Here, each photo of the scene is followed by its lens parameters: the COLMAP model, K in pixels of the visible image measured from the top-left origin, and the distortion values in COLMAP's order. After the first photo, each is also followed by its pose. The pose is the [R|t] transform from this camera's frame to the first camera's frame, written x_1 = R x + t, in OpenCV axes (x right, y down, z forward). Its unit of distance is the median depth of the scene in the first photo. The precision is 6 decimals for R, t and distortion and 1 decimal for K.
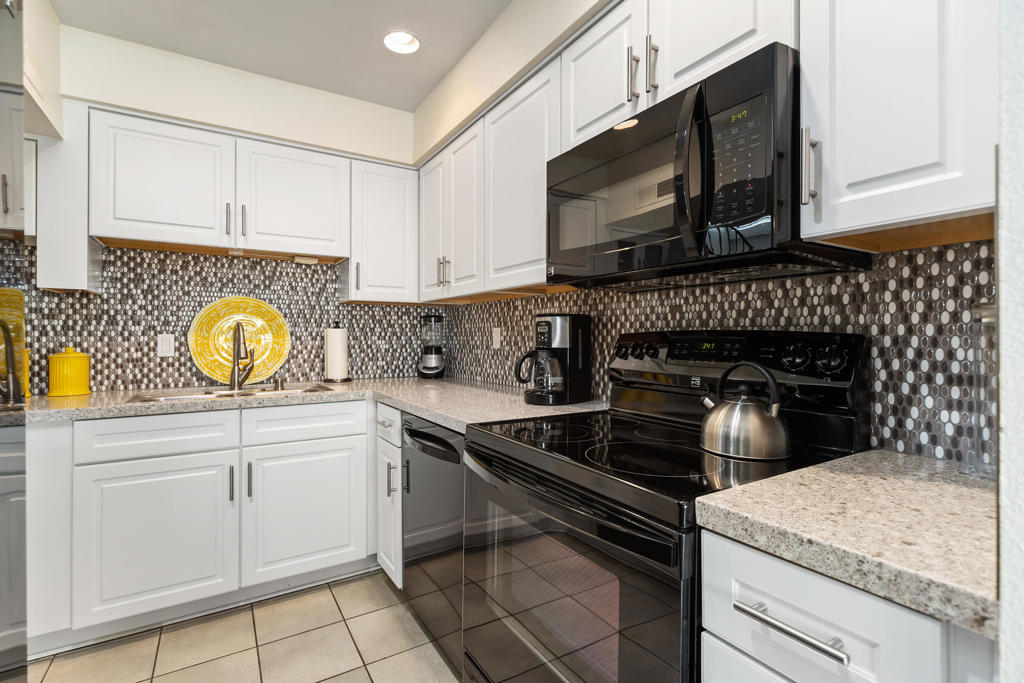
lens RADIAL K [[484.1, 0, 511.5], [0, 484.1, 341.1], [0, 0, 1]] dist [0.000742, 0.000114]
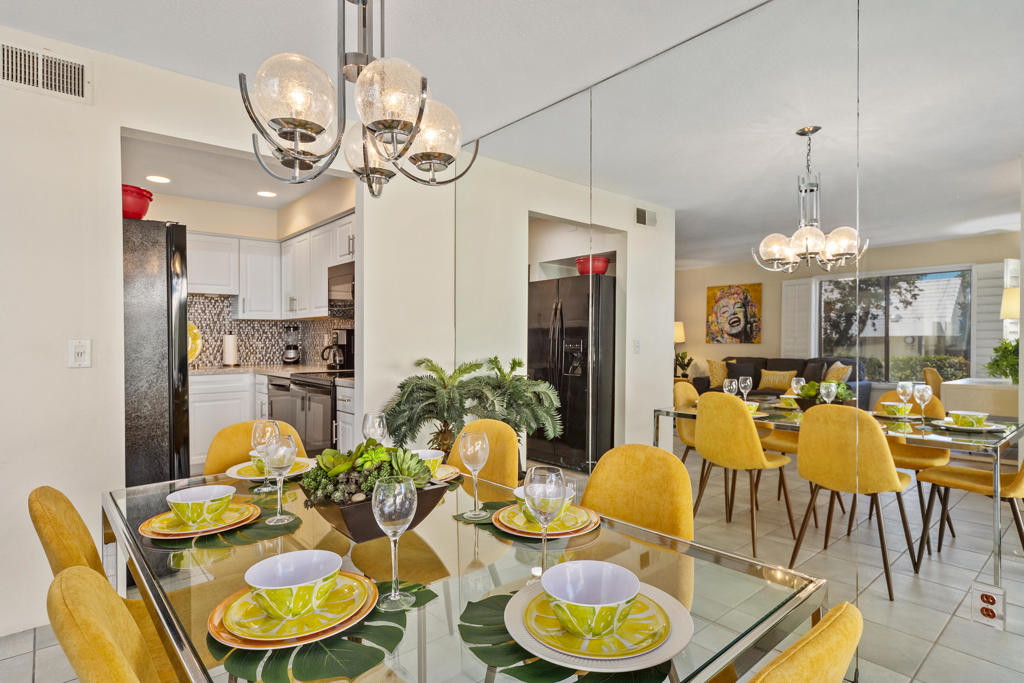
lens RADIAL K [[536.5, 0, 513.8], [0, 536.5, 347.1], [0, 0, 1]] dist [0.002334, 0.000172]
pose [[0.986289, -0.007020, 0.164878, 0.357824], [0.006395, 0.999970, 0.004318, 0.017818], [-0.164903, -0.003205, 0.986305, -1.183884]]
